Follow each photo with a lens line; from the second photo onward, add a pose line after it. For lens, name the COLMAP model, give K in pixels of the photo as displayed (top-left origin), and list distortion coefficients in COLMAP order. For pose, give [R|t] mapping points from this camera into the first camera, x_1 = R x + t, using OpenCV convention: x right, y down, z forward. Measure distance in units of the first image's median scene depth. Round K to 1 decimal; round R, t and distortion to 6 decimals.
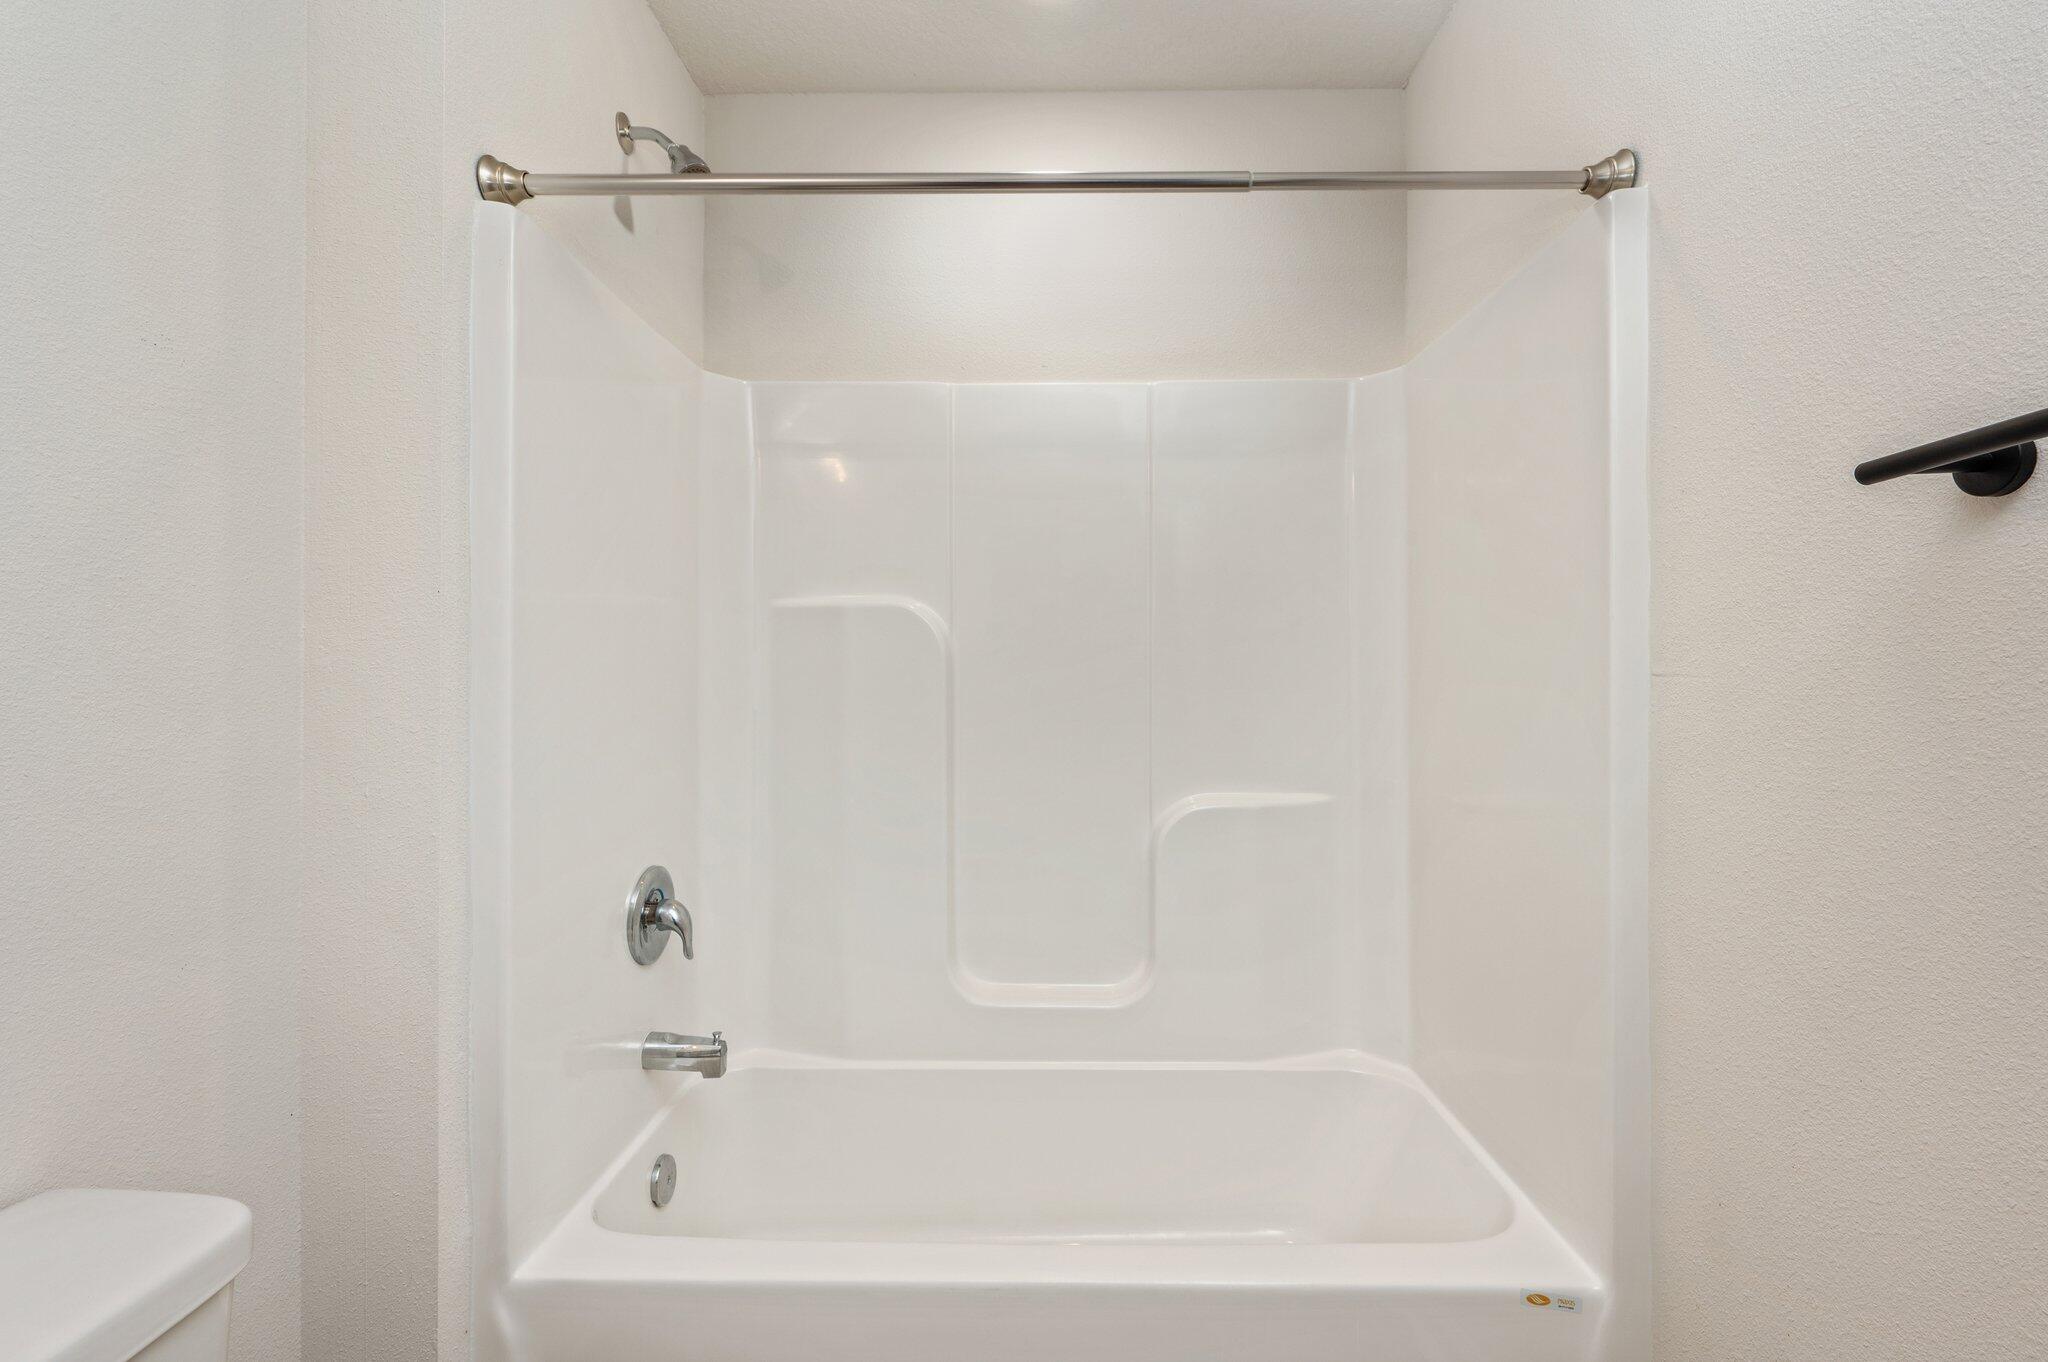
lens RADIAL K [[906.9, 0, 1031.0], [0, 906.9, 651.8], [0, 0, 1]] dist [0.000396, -0.000054]
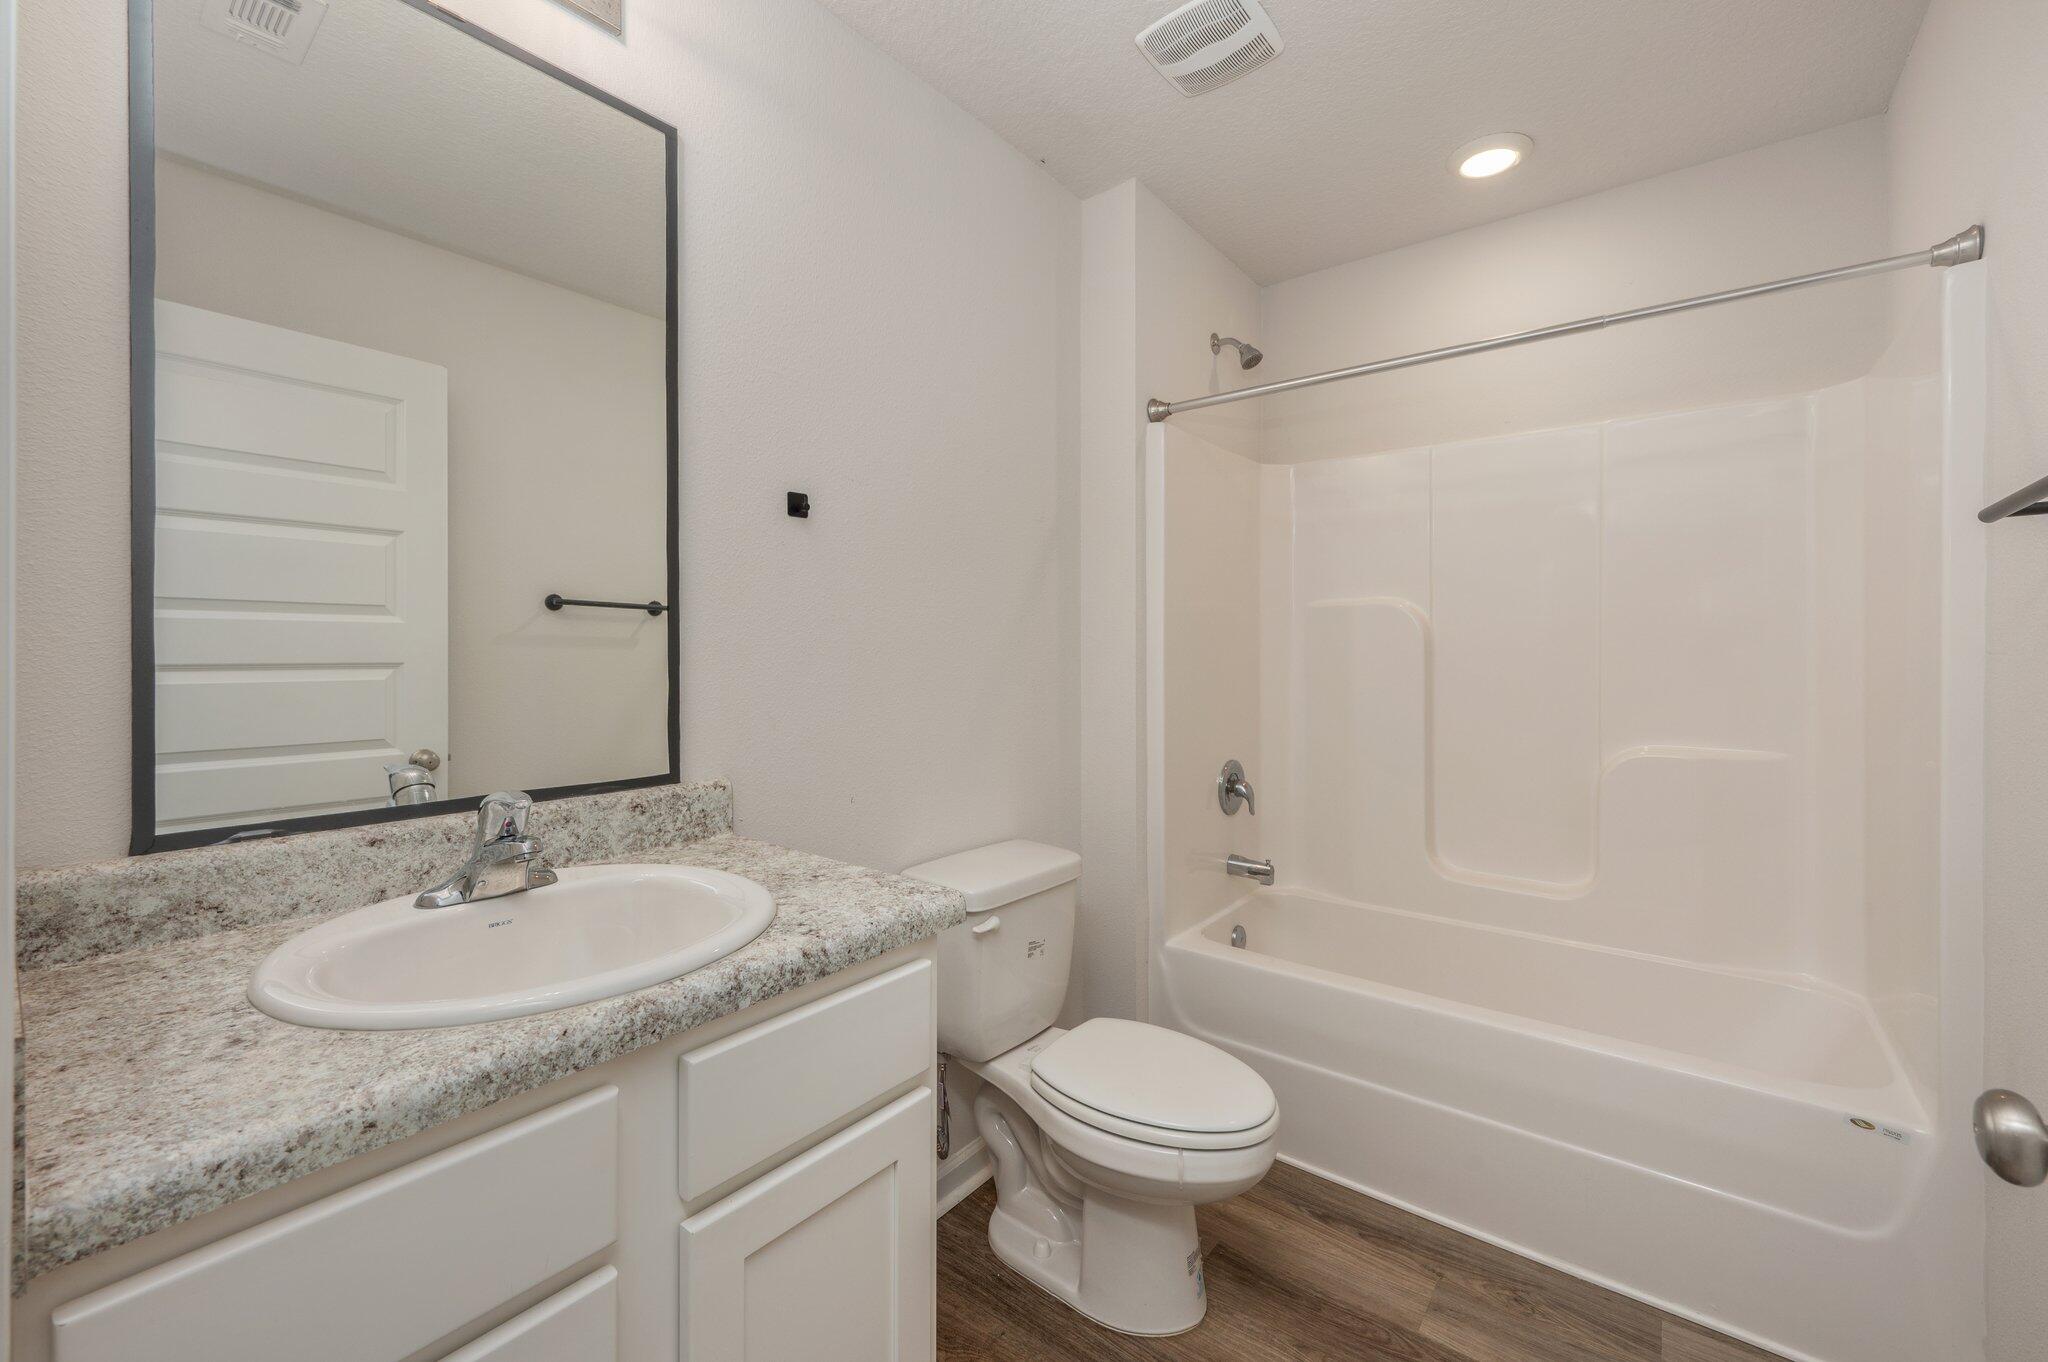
lens RADIAL K [[832.7, 0, 1017.7], [0, 832.7, 655.2], [0, 0, 1]] dist [-0.000920, -0.000023]
pose [[0.789477, 0.007670, -0.613733, 0.248925], [0.009082, 0.999666, 0.024176, -0.008038], [0.613714, -0.024660, 0.789144, -0.534093]]
